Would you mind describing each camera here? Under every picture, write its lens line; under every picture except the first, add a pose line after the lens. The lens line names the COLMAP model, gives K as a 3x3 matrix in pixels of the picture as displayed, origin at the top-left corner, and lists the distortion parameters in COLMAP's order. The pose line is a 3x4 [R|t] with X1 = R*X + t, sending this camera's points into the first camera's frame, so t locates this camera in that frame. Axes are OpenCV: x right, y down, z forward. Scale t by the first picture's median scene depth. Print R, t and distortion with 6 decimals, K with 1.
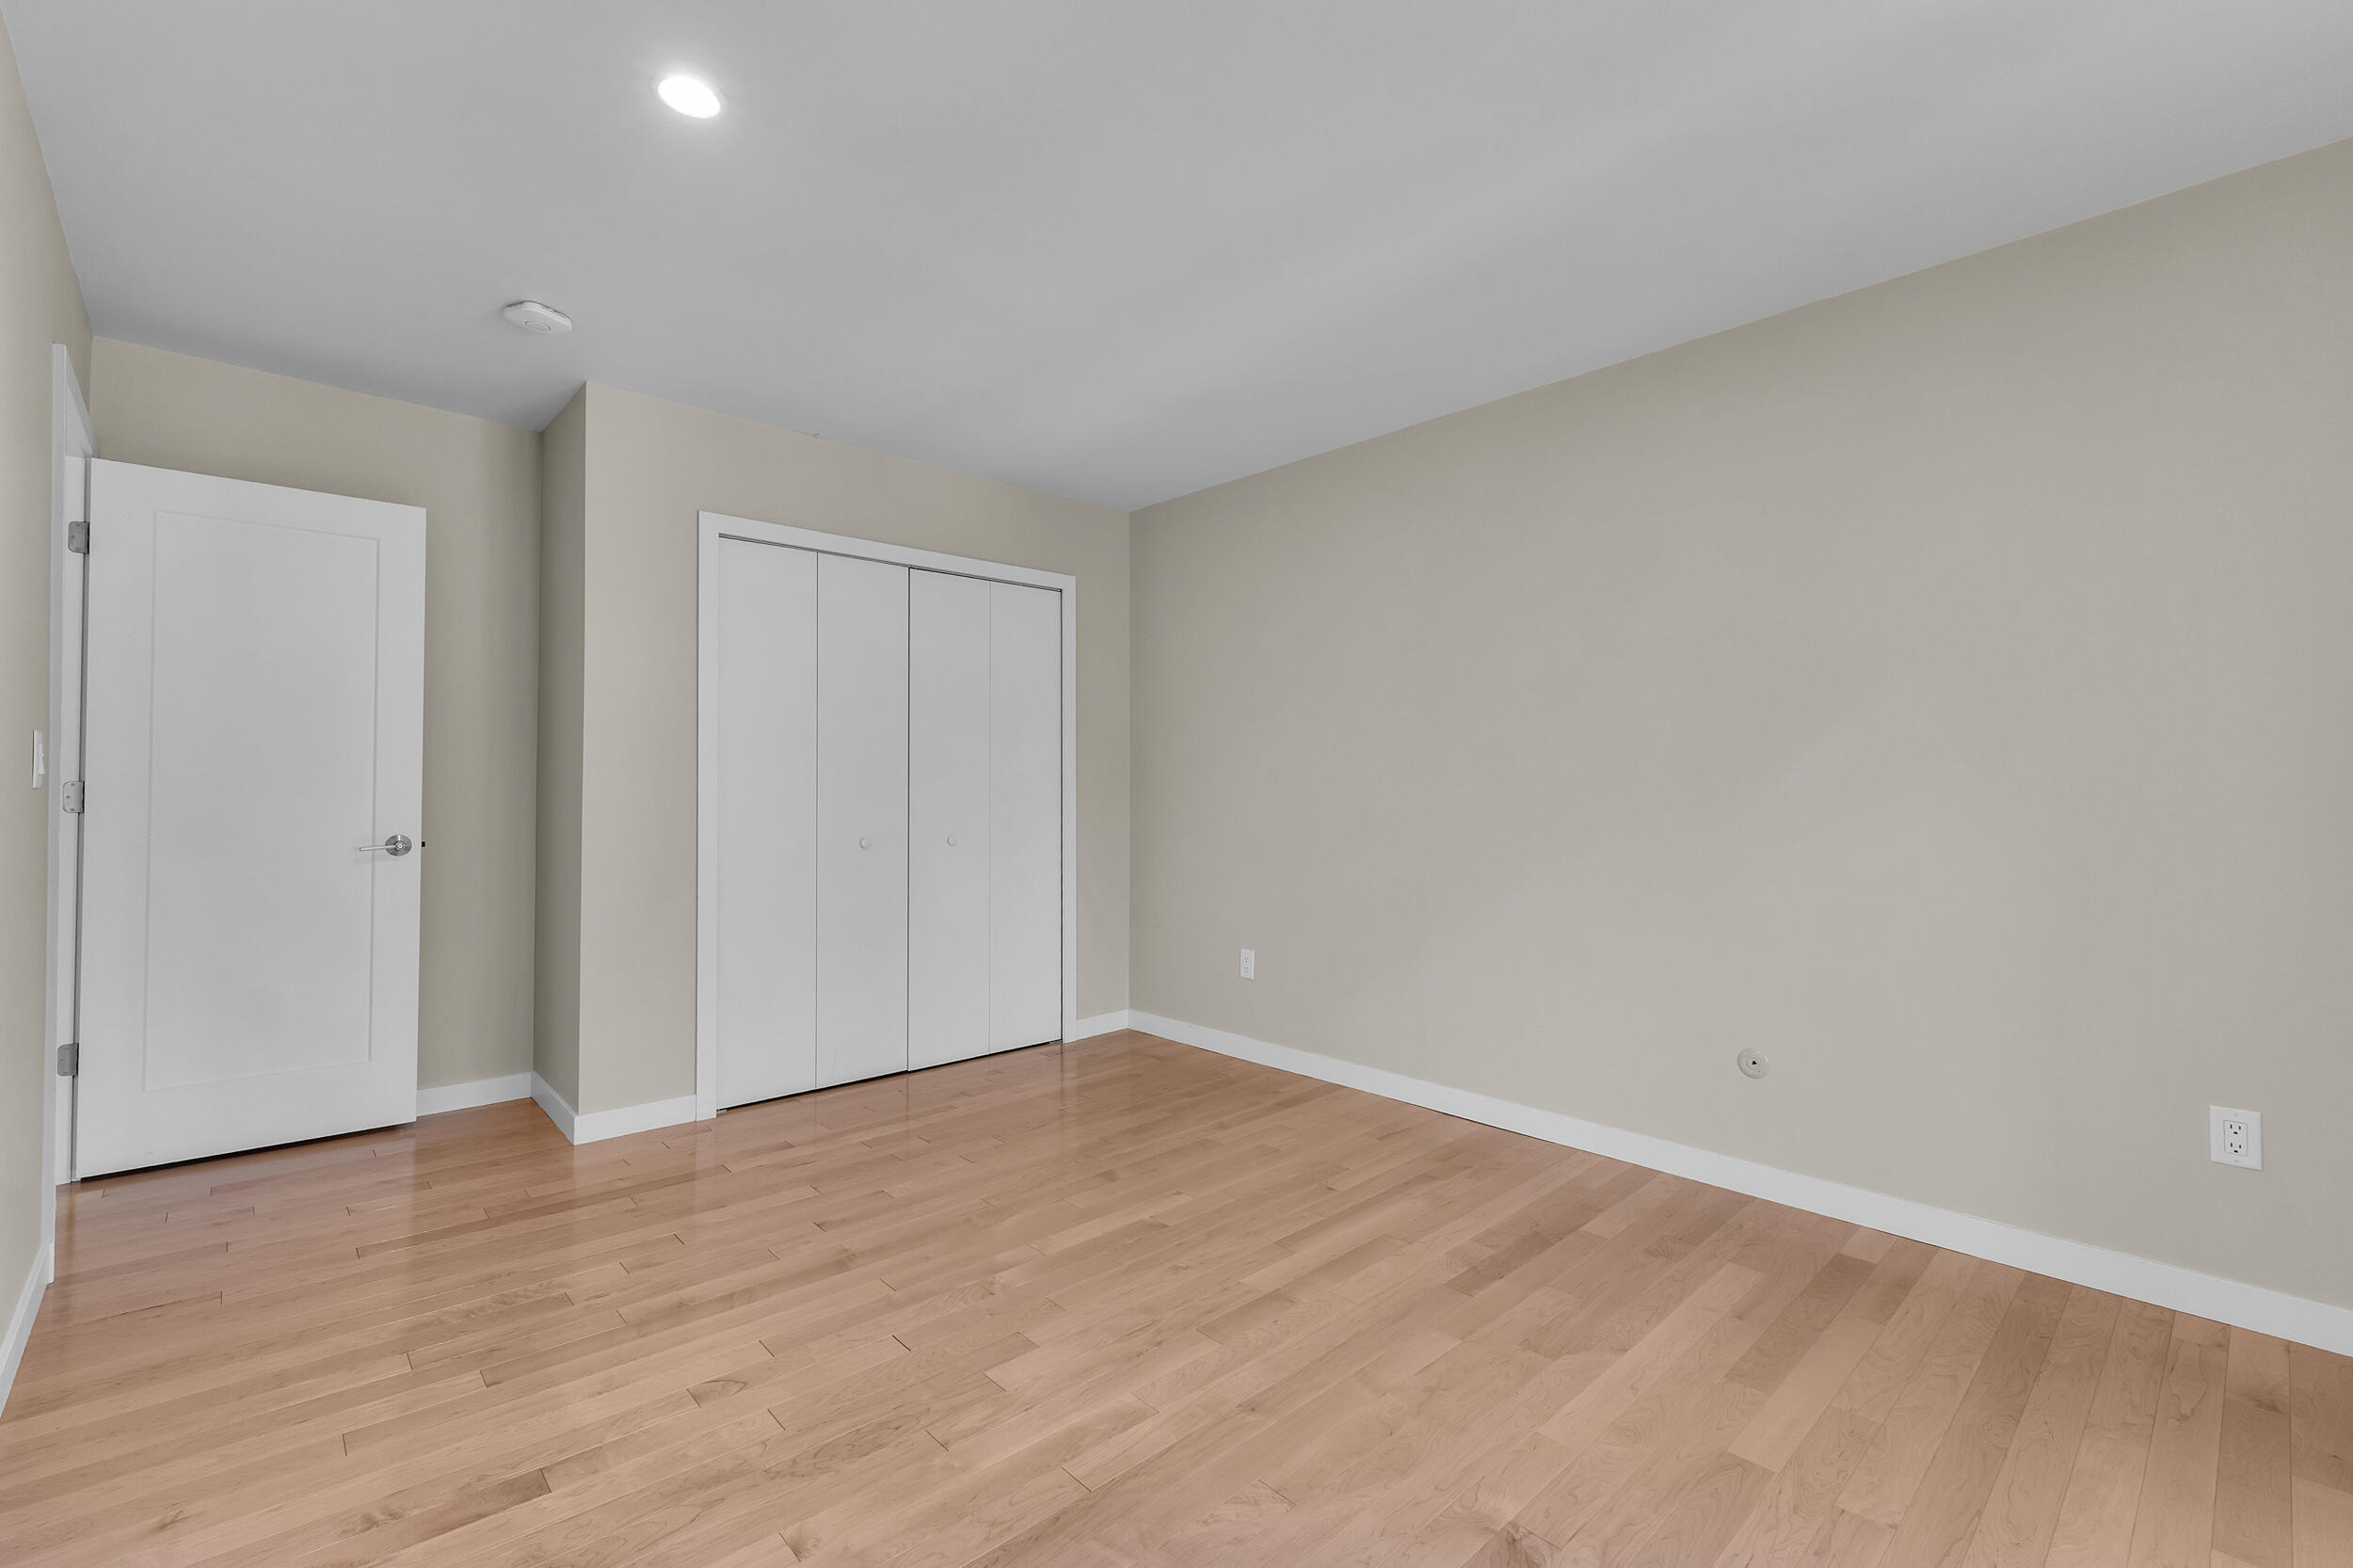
lens RADIAL K [[984.6, 0, 1180.7], [0, 984.6, 780.4], [0, 0, 1]] dist [0.001273, 0.001014]
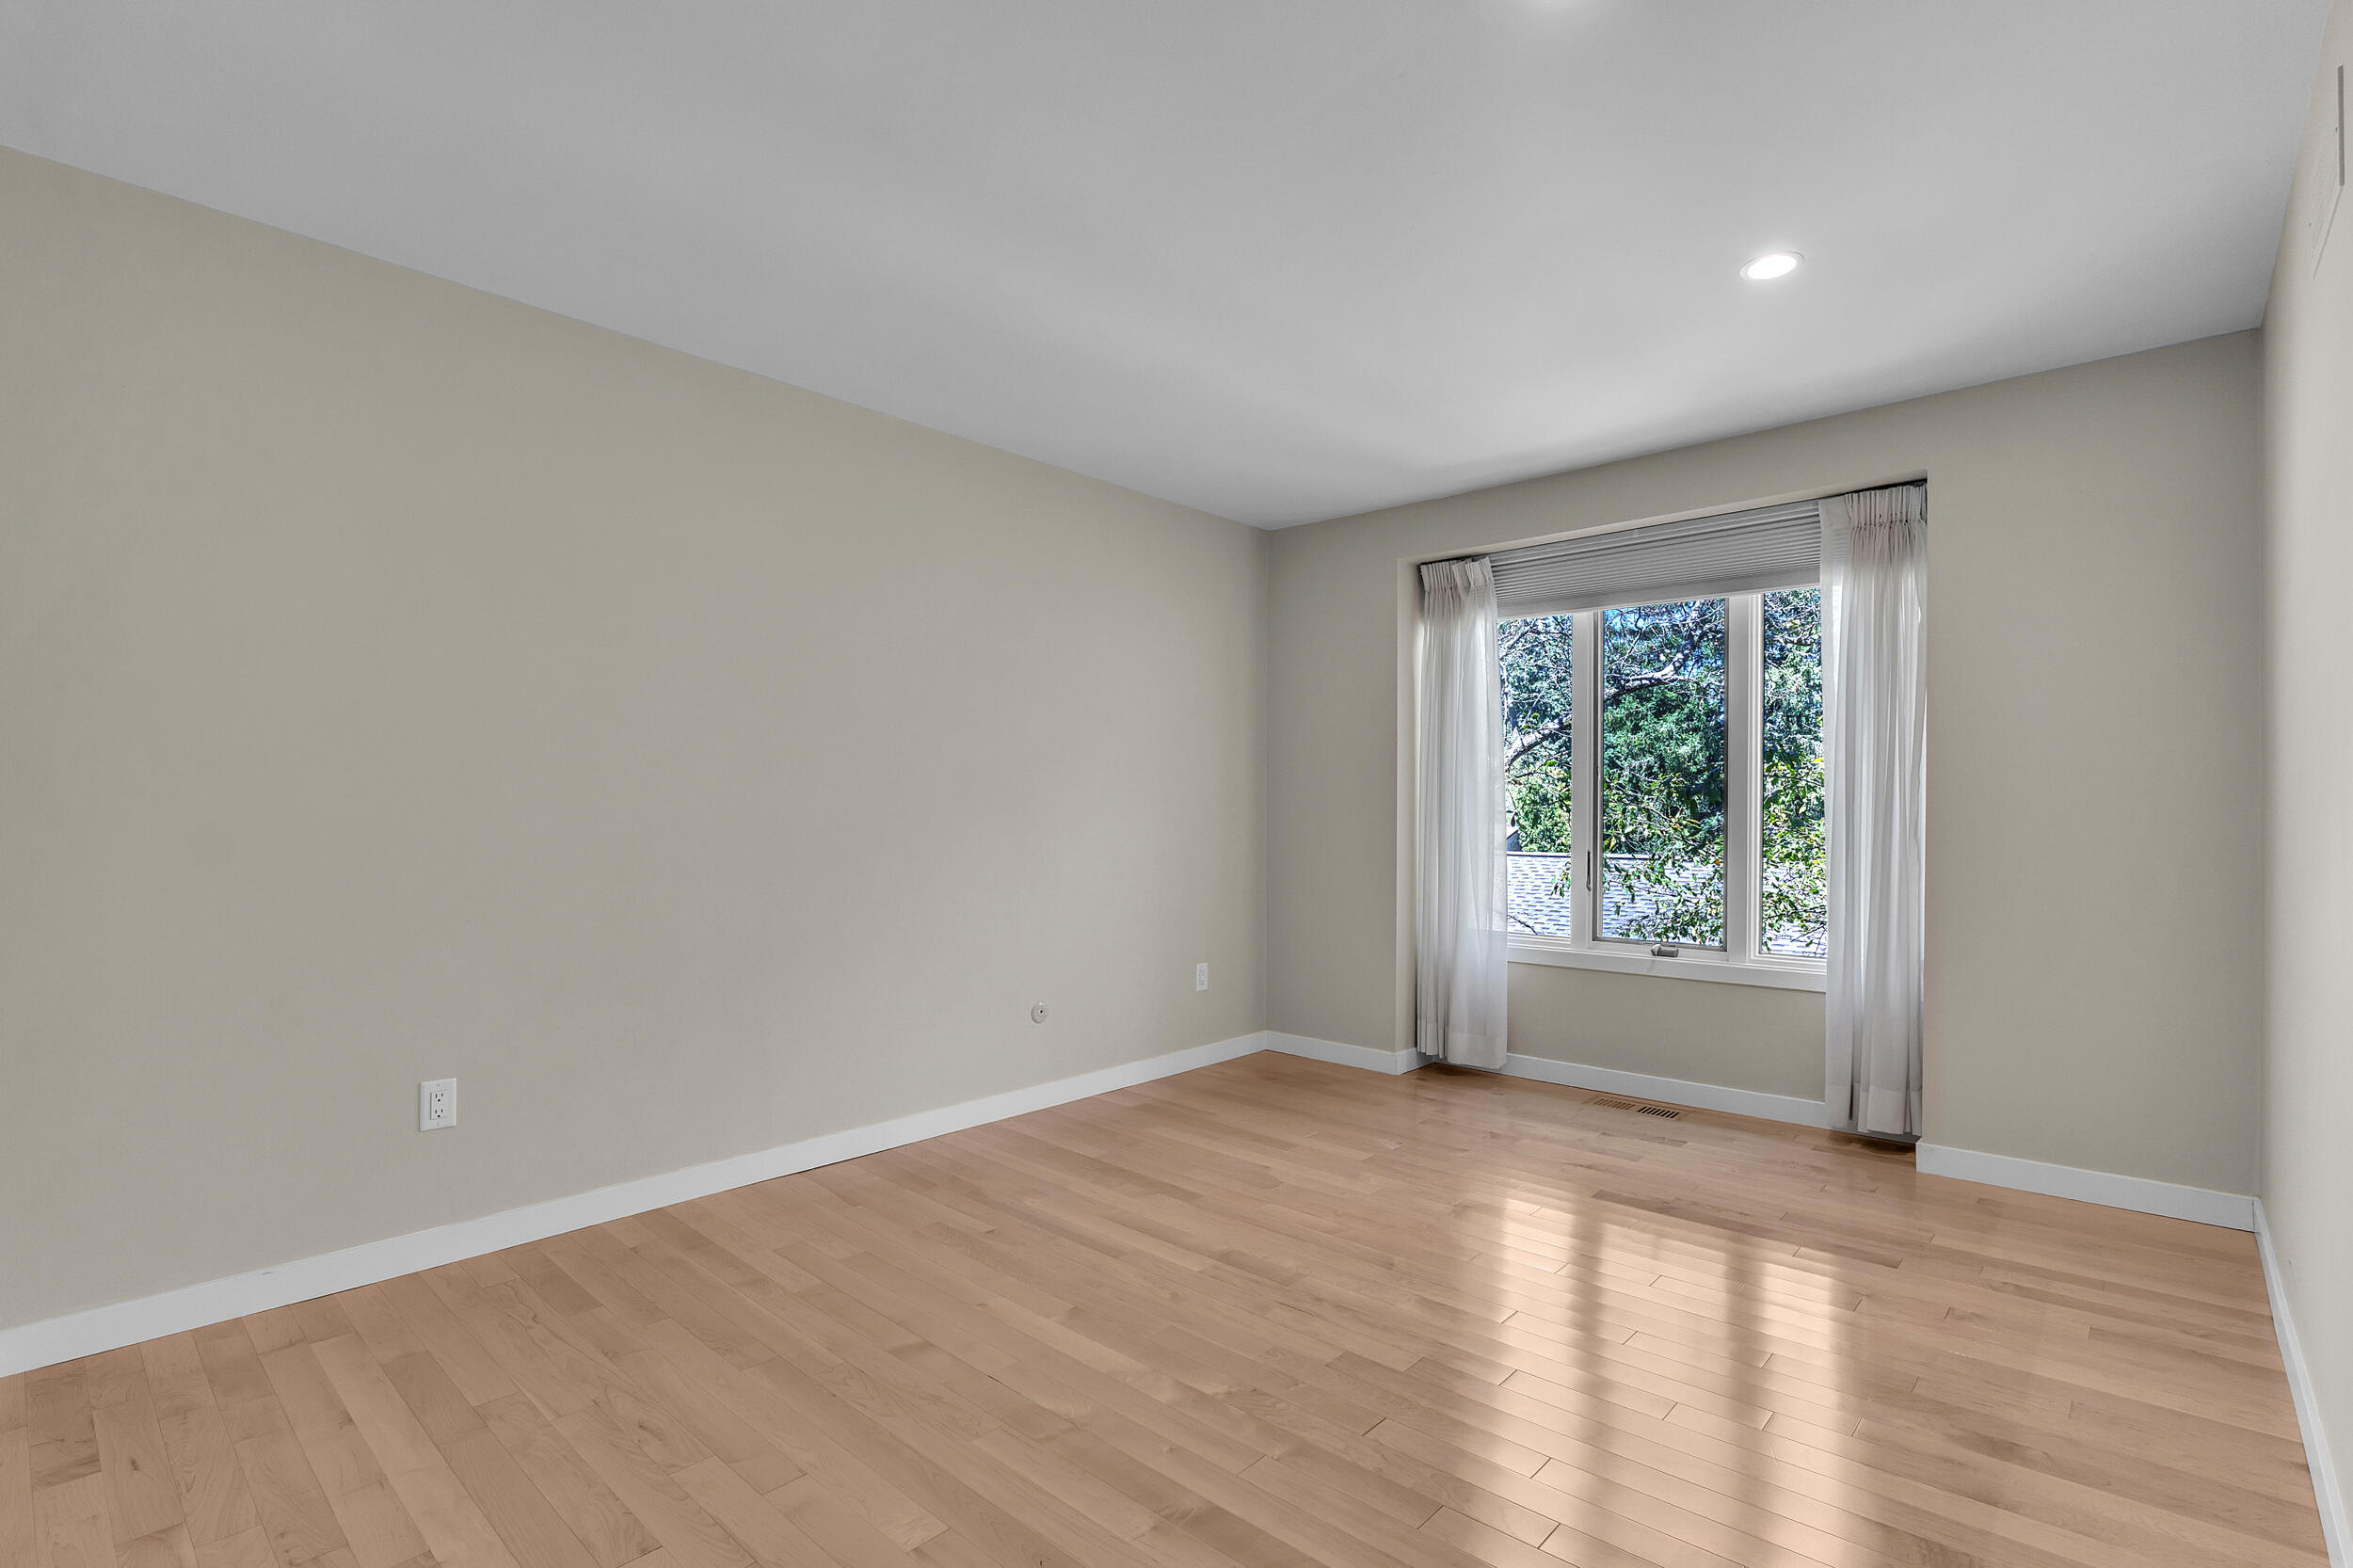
lens RADIAL K [[1038.4, 0, 1203.9], [0, 1038.4, 809.1], [0, 0, 1]] dist [-0.009421, -0.000384]
pose [[-0.048676, -0.004466, 0.998805, -0.887591], [-0.013767, 0.999898, 0.003800, -0.002301], [-0.998720, -0.013565, -0.048732, 0.872351]]
